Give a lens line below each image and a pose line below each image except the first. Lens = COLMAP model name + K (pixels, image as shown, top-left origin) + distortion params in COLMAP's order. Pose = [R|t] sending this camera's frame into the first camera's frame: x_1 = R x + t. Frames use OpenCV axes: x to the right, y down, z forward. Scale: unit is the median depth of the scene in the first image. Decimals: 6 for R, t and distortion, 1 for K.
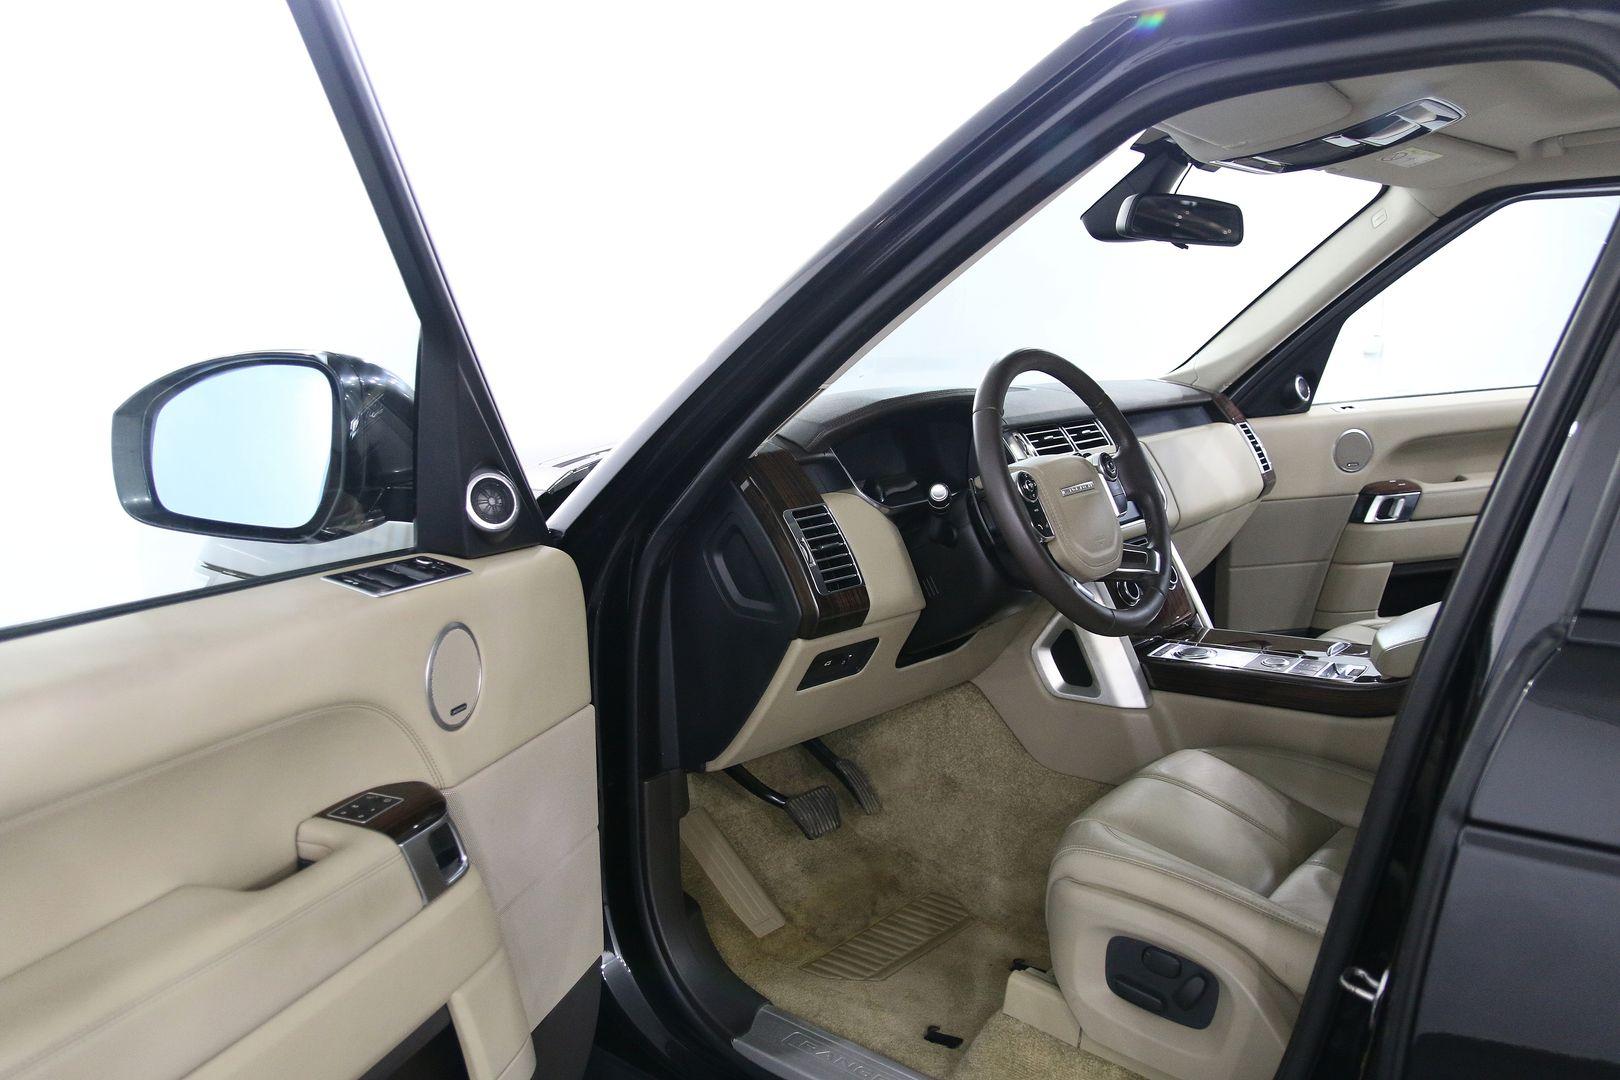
lens RADIAL K [[1226.3, 0, 810.0], [0, 1226.3, 540.0], [0, 0, 1]] dist [-0.112138, 0.074621]
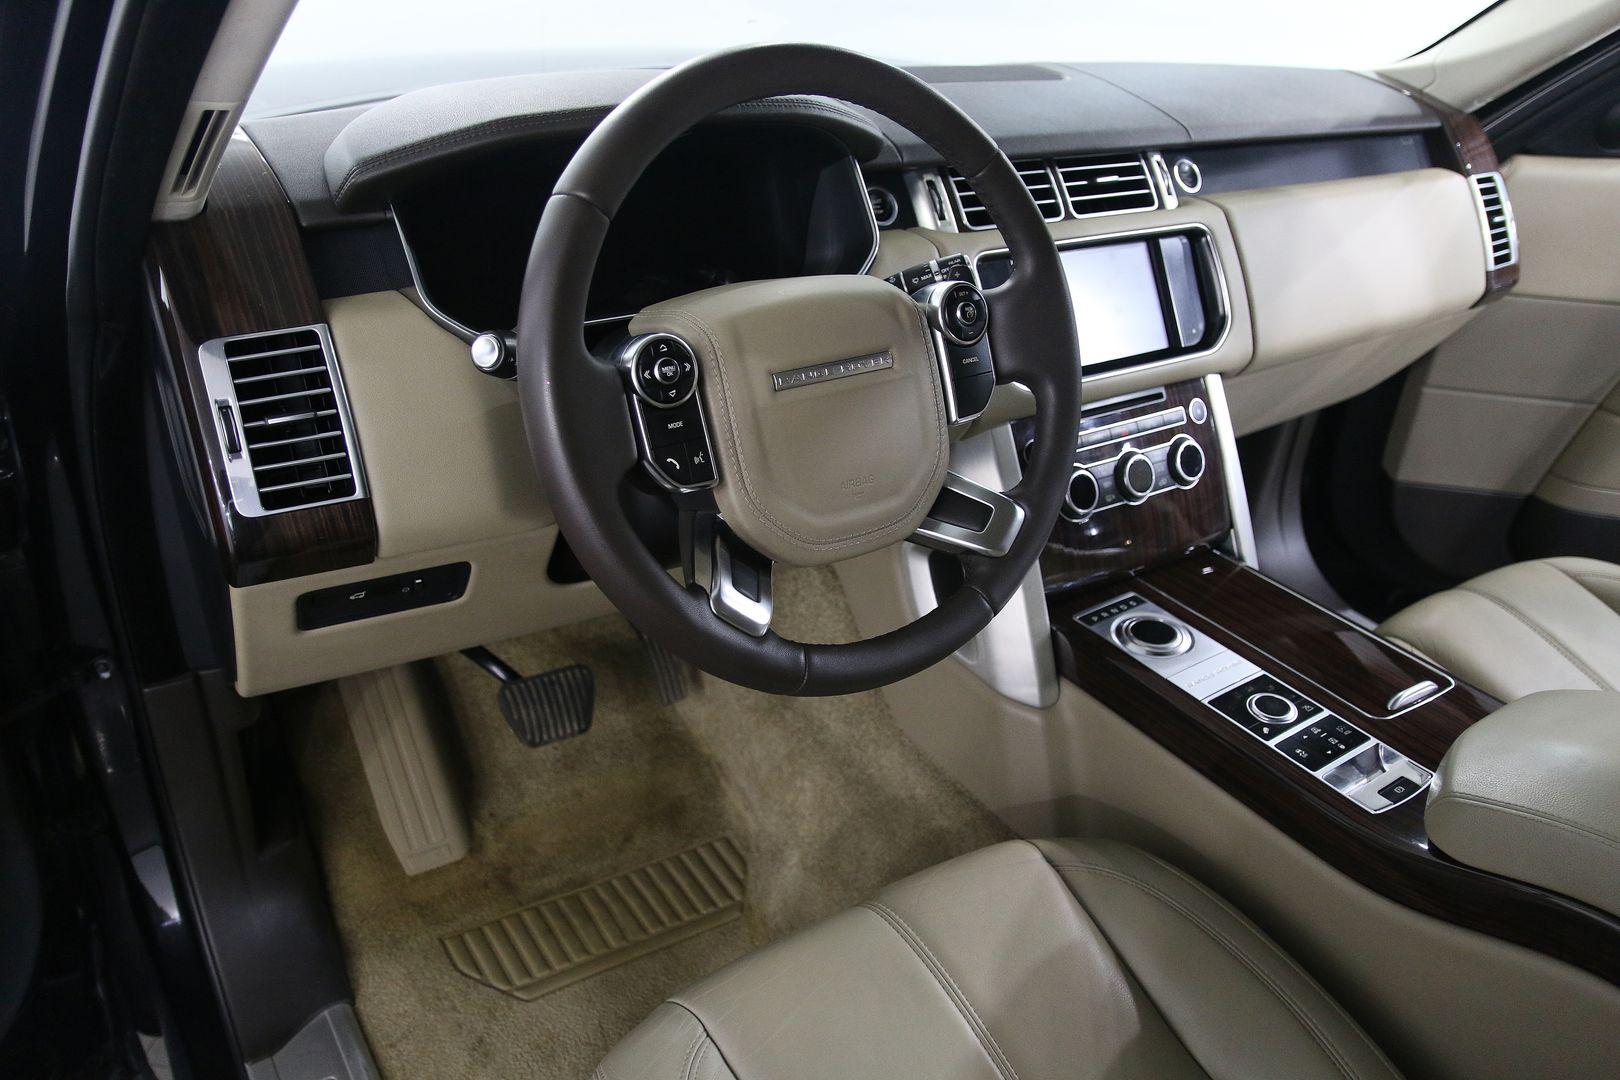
lens RADIAL K [[1226.3, 0, 810.0], [0, 1226.3, 540.0], [0, 0, 1]] dist [-0.112138, 0.074621]
pose [[0.957103, 0.209775, -0.199872, 0.227491], [-0.131023, 0.928597, 0.347190, -0.102863], [0.258432, -0.306109, 0.916248, 0.388843]]
